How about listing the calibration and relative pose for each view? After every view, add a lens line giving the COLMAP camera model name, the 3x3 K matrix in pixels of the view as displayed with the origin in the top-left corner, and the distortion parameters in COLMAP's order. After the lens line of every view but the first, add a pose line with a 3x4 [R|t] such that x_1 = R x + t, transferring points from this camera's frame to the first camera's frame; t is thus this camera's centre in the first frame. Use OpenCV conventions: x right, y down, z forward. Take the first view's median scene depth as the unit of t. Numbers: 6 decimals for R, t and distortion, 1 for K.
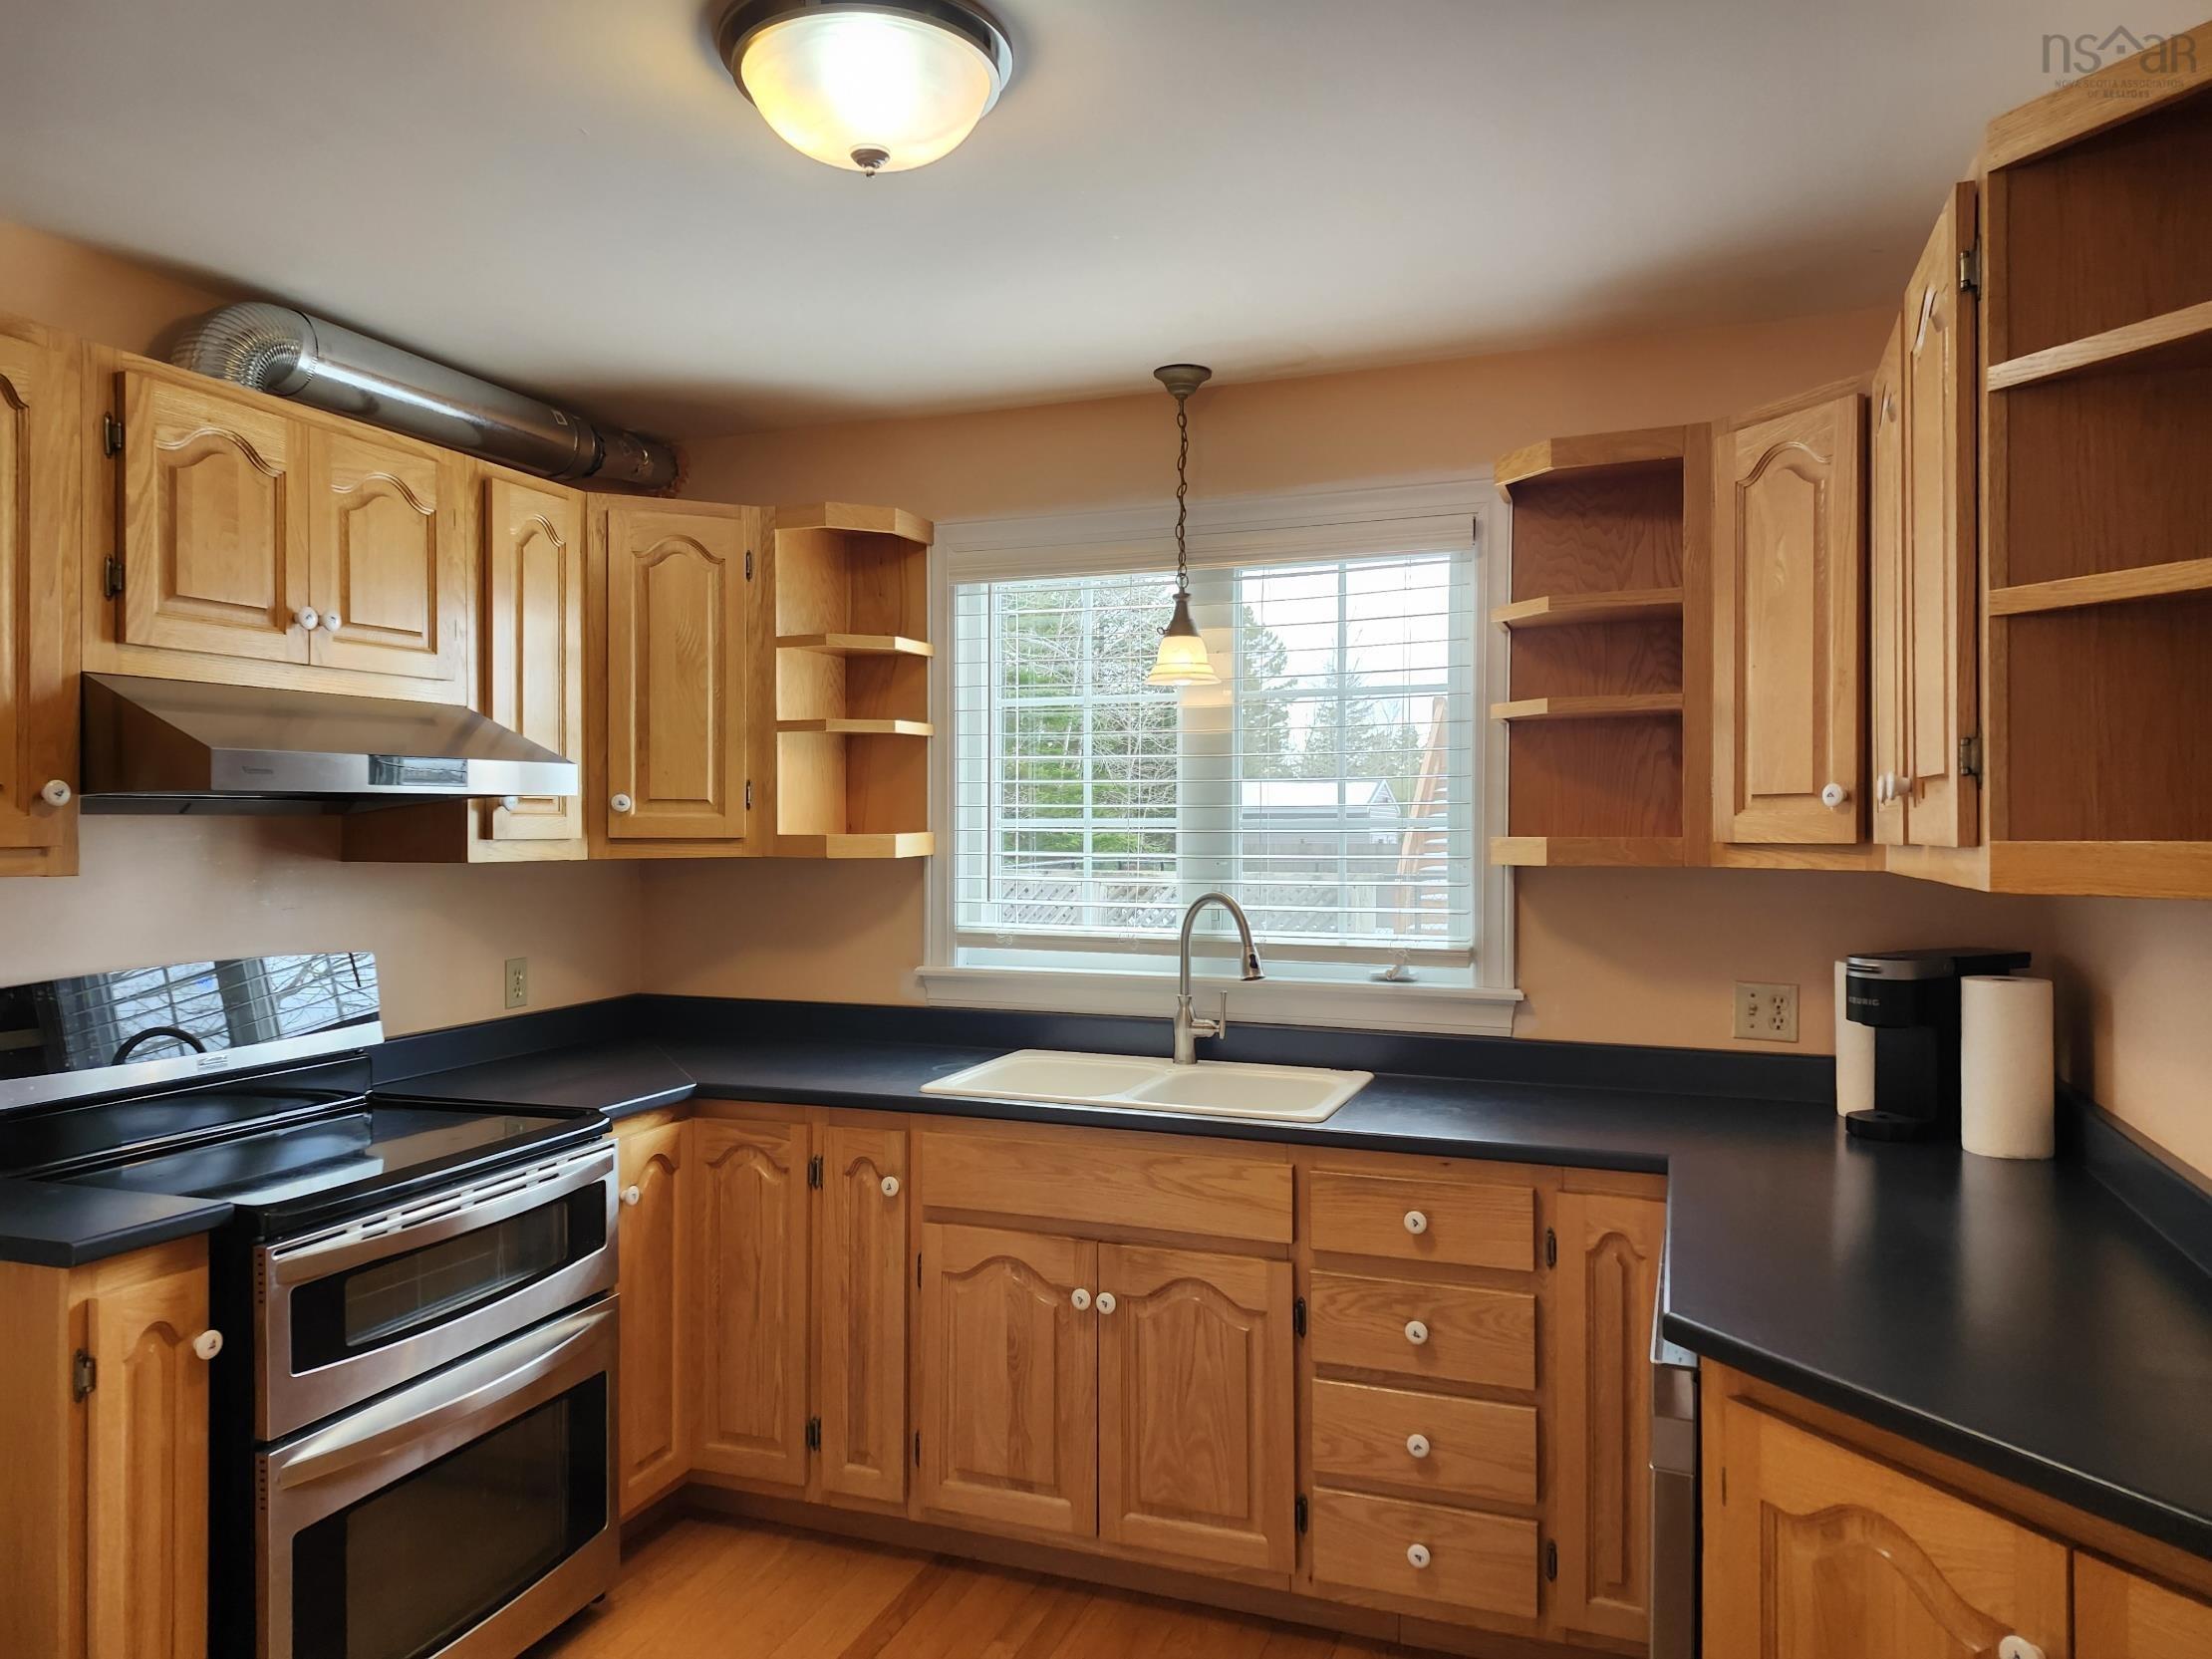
lens RADIAL K [[1529.5, 0, 1108.9], [0, 1529.5, 833.6], [0, 0, 1]] dist [0.087895, -0.032056]
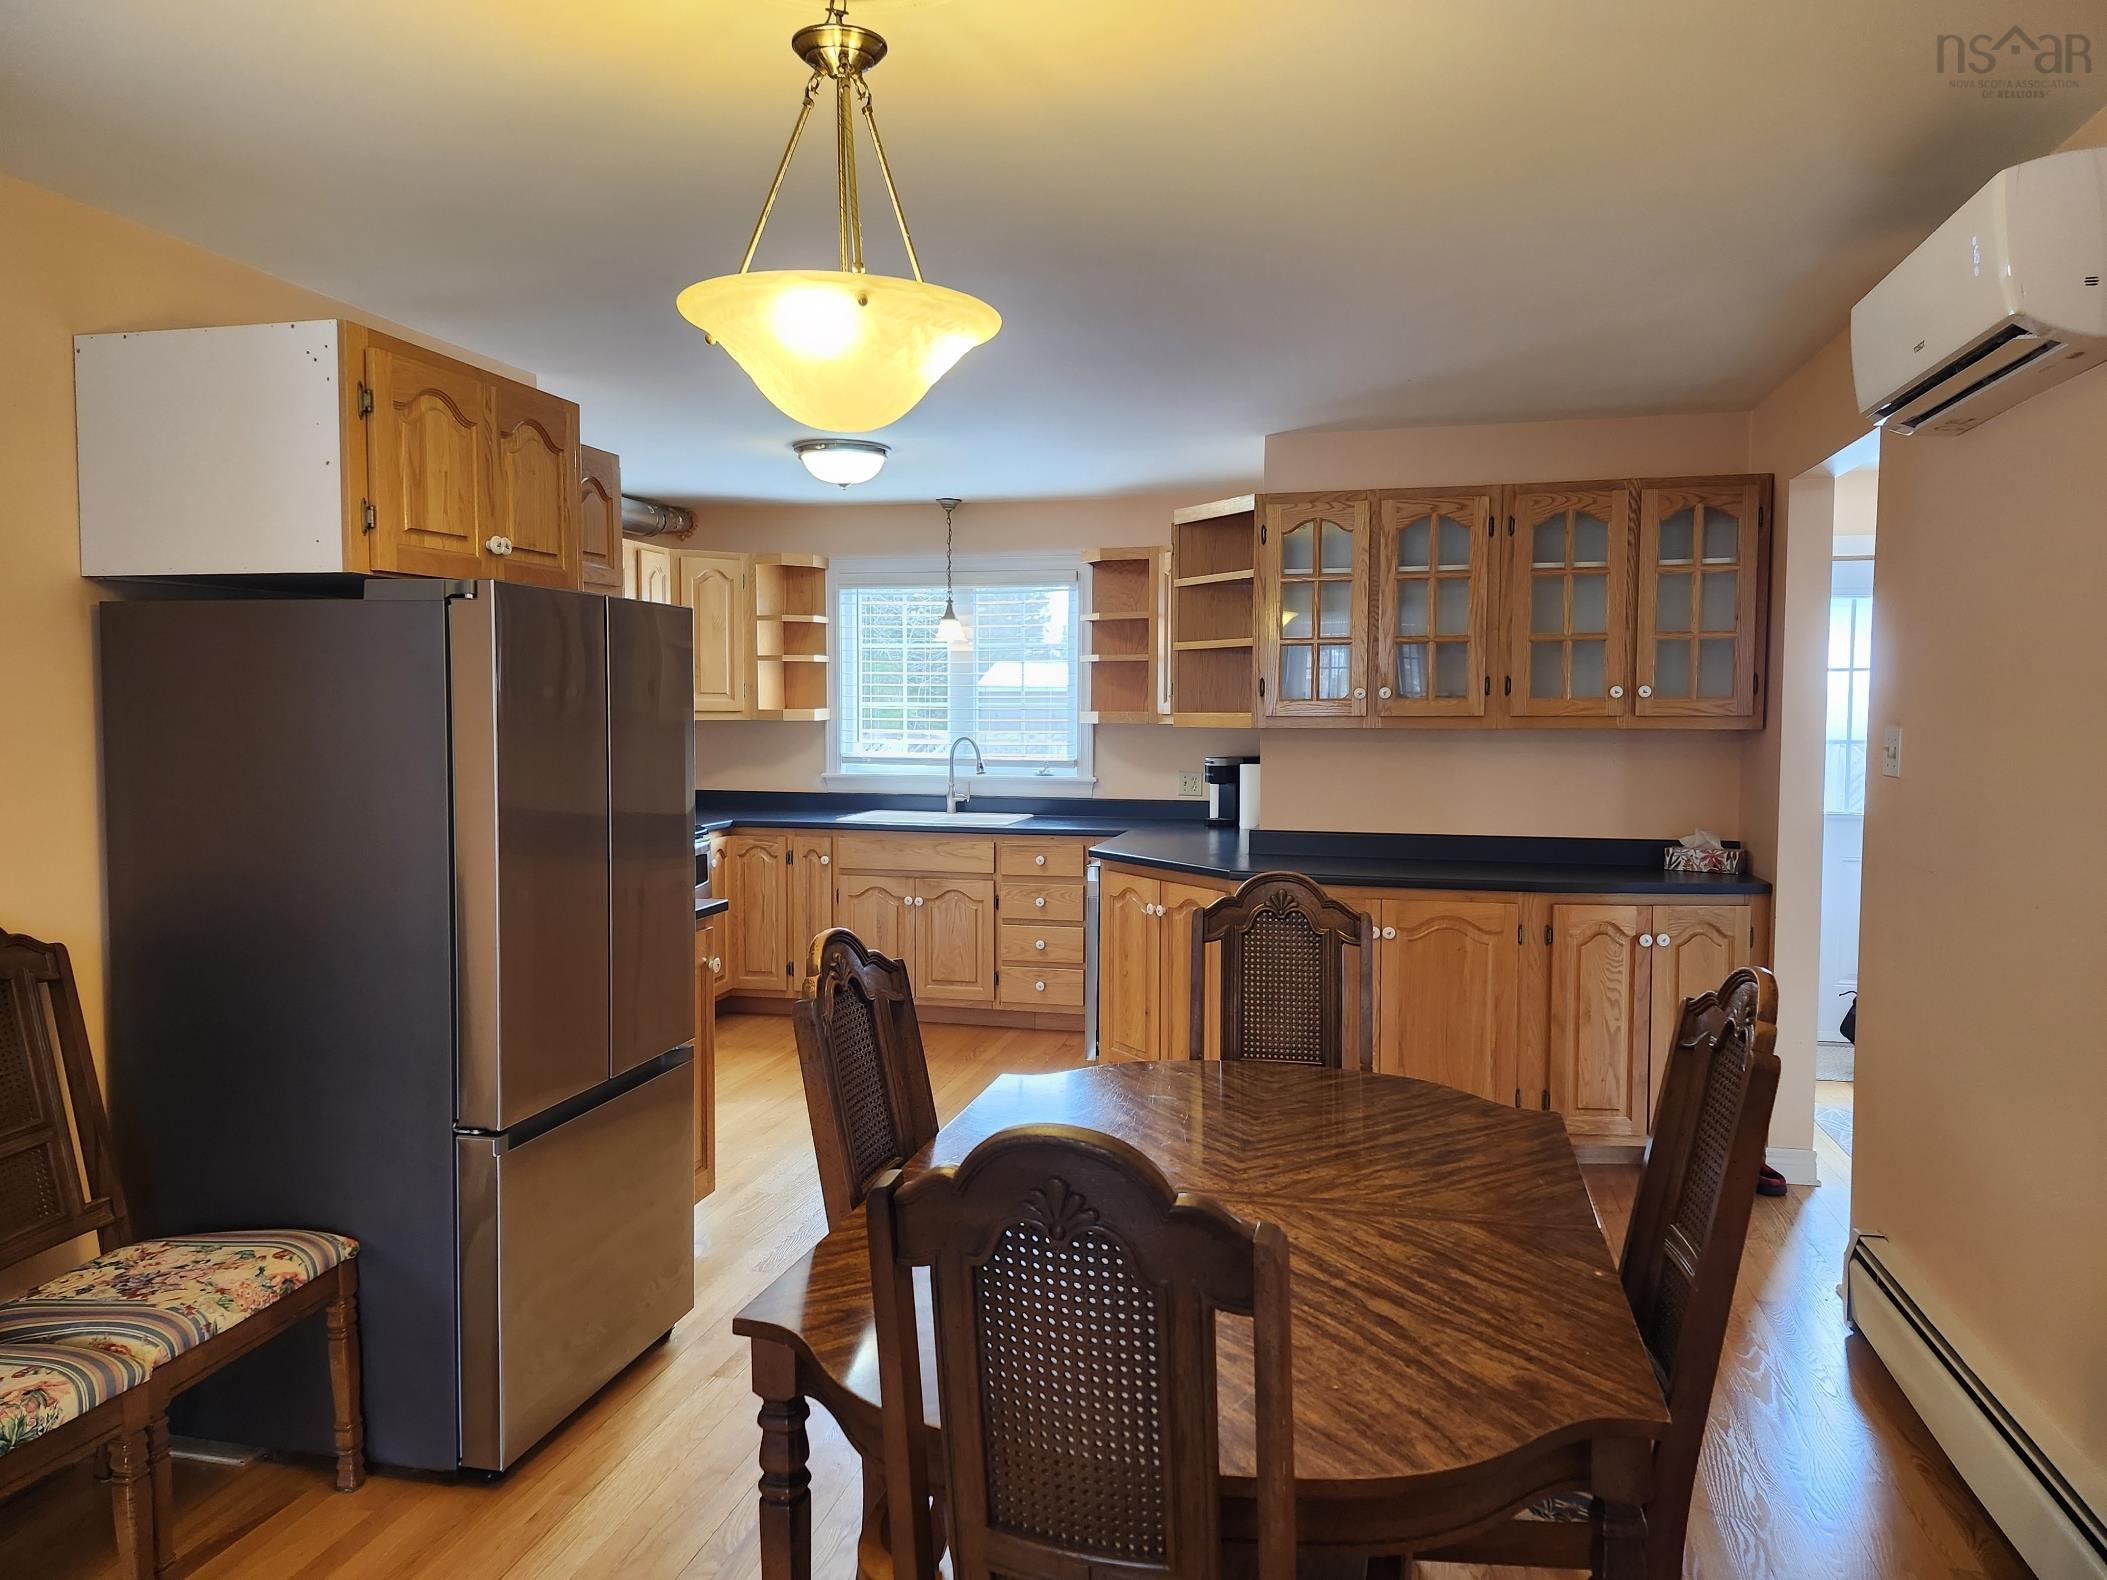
lens RADIAL K [[1456.9, 0, 1071.6], [0, 1456.9, 777.2], [0, 0, 1]] dist [0.087895, -0.032056]
pose [[0.991138, -0.002240, 0.132816, -0.058627], [-0.003999, 0.998901, 0.046689, -0.001921], [-0.132775, -0.046806, 0.990040, -1.125561]]
